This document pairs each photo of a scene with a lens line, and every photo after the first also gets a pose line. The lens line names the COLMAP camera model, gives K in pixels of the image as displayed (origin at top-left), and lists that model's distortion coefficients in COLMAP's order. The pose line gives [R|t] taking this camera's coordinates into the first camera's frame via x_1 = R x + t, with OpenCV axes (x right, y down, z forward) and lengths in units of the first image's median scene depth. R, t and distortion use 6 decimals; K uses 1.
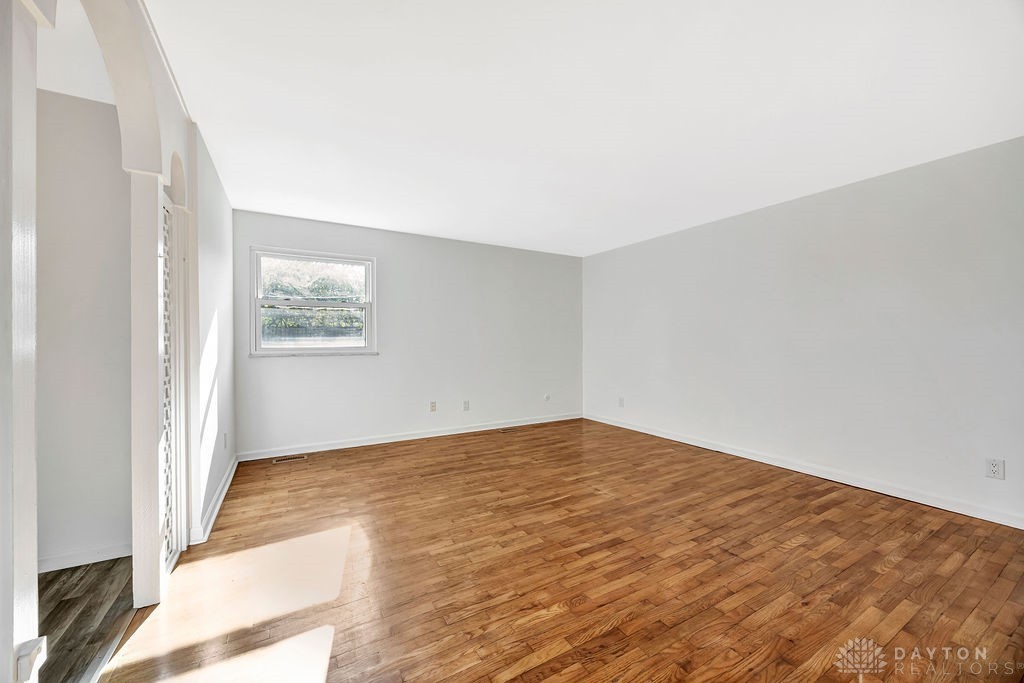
lens RADIAL K [[393.3, 0, 510.9], [0, 393.3, 336.8], [0, 0, 1]] dist [0.000361, 0.000046]
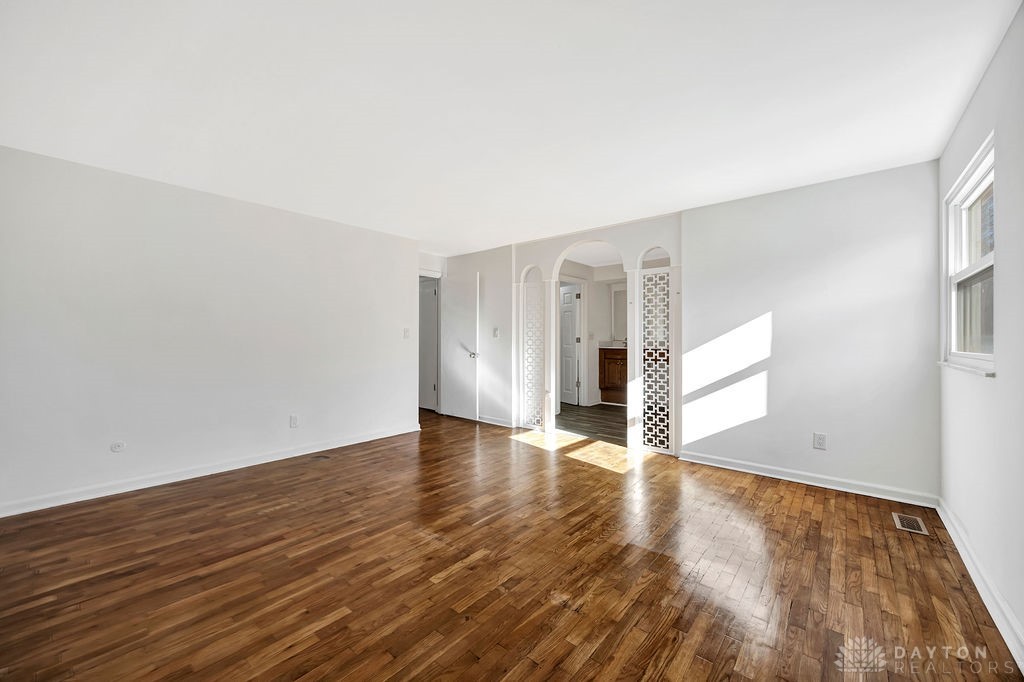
lens RADIAL K [[393.3, 0, 510.9], [0, 393.3, 336.3], [0, 0, 1]] dist [0.000361, 0.000046]
pose [[-0.940706, -0.001803, -0.339218, 0.351325], [0.003065, 0.999900, -0.013814, 0.015809], [0.339209, -0.014035, -0.940606, 1.784096]]
